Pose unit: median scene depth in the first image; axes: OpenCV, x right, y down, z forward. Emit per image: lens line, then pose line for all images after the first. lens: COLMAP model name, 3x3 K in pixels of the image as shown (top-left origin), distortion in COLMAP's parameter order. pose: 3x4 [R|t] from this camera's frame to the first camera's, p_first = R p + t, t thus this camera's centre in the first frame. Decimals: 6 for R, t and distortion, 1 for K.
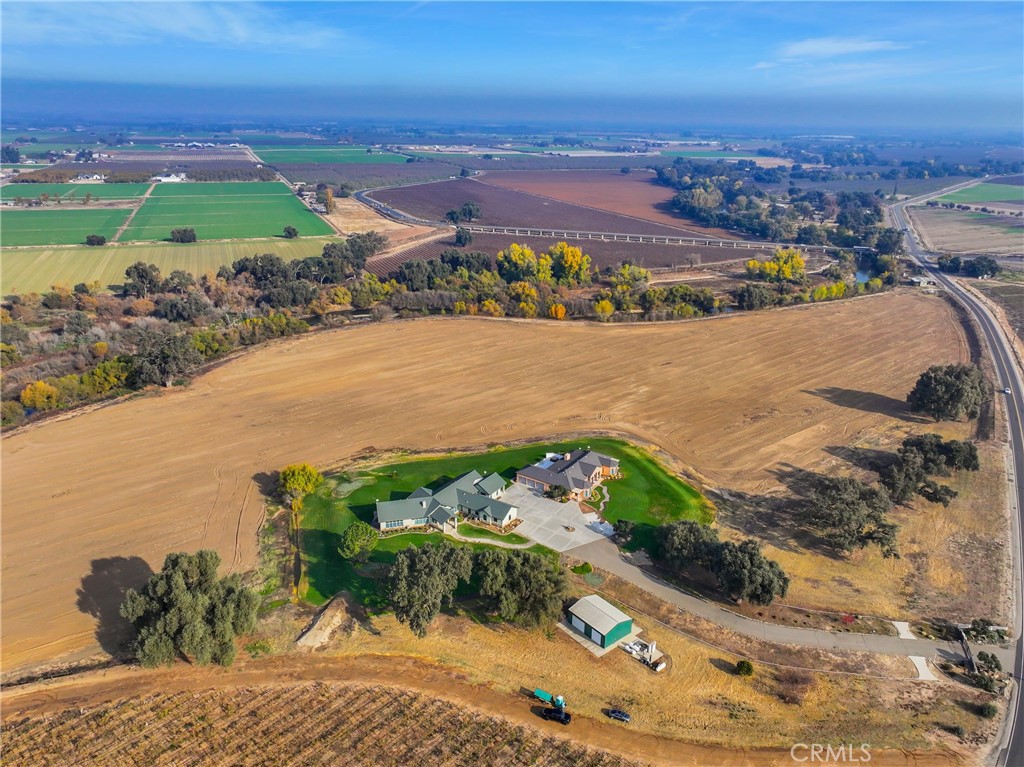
lens RADIAL K [[735.0, 0, 512.0], [0, 735.0, 383.5], [0, 0, 1]] dist [0.001388, 0.010767]
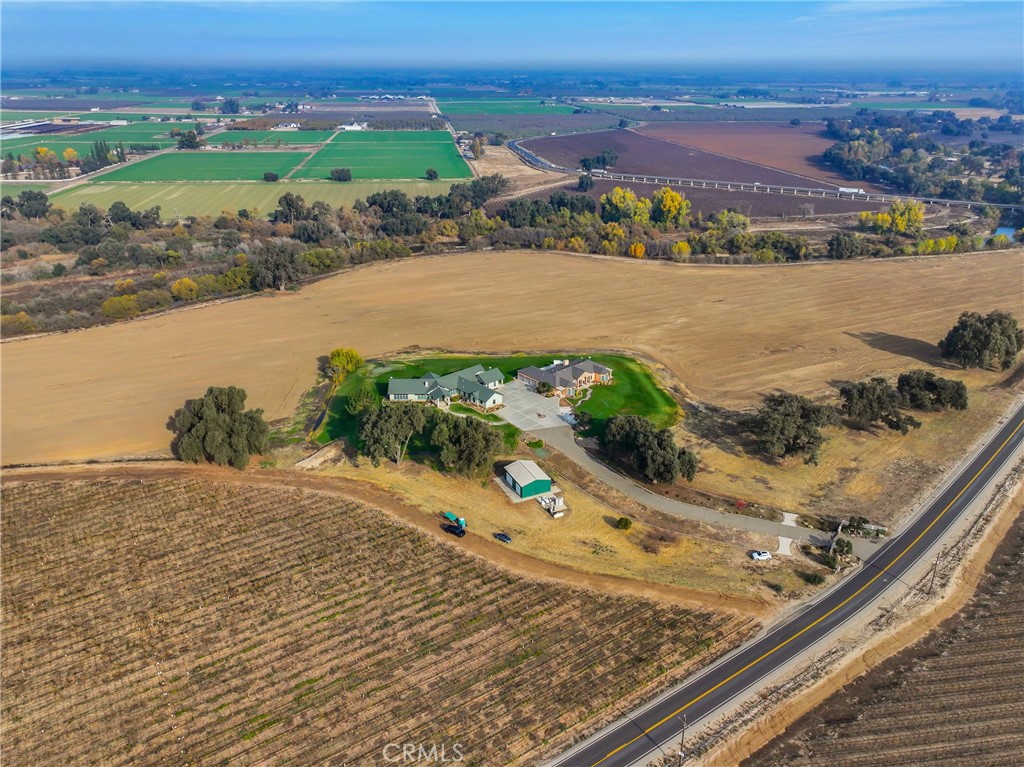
lens RADIAL K [[724.9, 0, 512.0], [0, 724.9, 383.5], [0, 0, 1]] dist [0.000363, 0.013713]
pose [[0.968676, 0.088634, -0.231971, 0.184411], [-0.074435, 0.994816, 0.069283, 0.042759], [0.236910, -0.049846, 0.970252, -0.084403]]
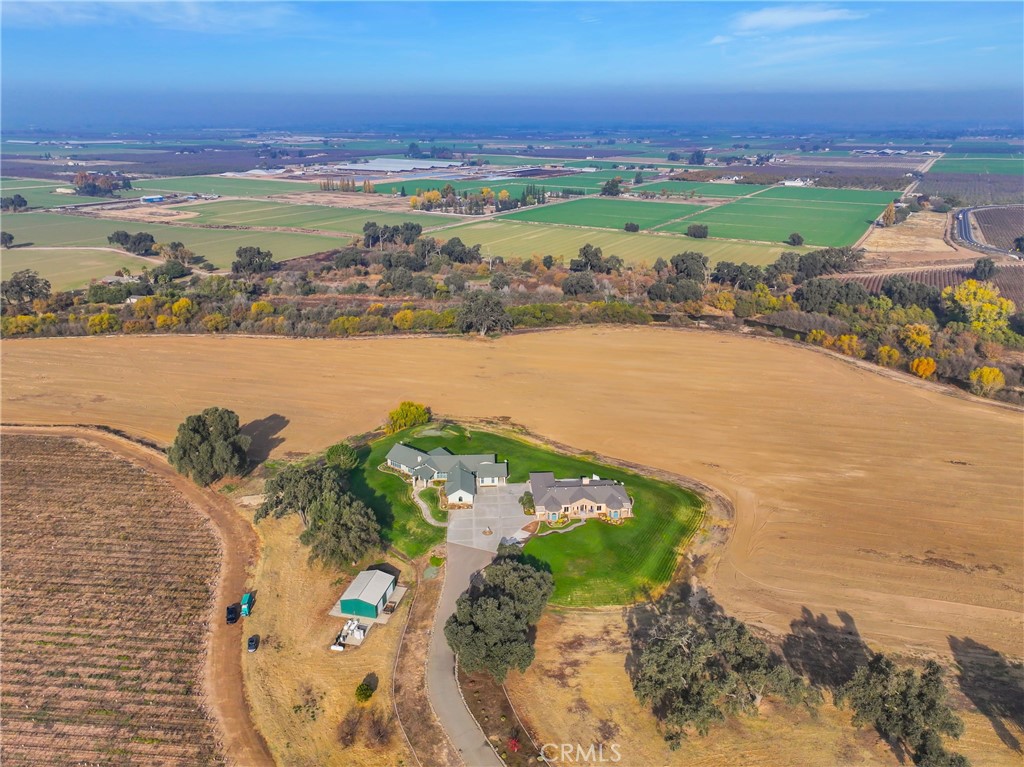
lens RADIAL K [[724.9, 0, 512.0], [0, 724.9, 383.5], [0, 0, 1]] dist [0.000363, 0.013713]
pose [[0.598528, 0.259631, -0.757863, 0.486405], [-0.263647, 0.957165, 0.119691, -0.073690], [0.756475, 0.128170, 0.641341, 0.231478]]
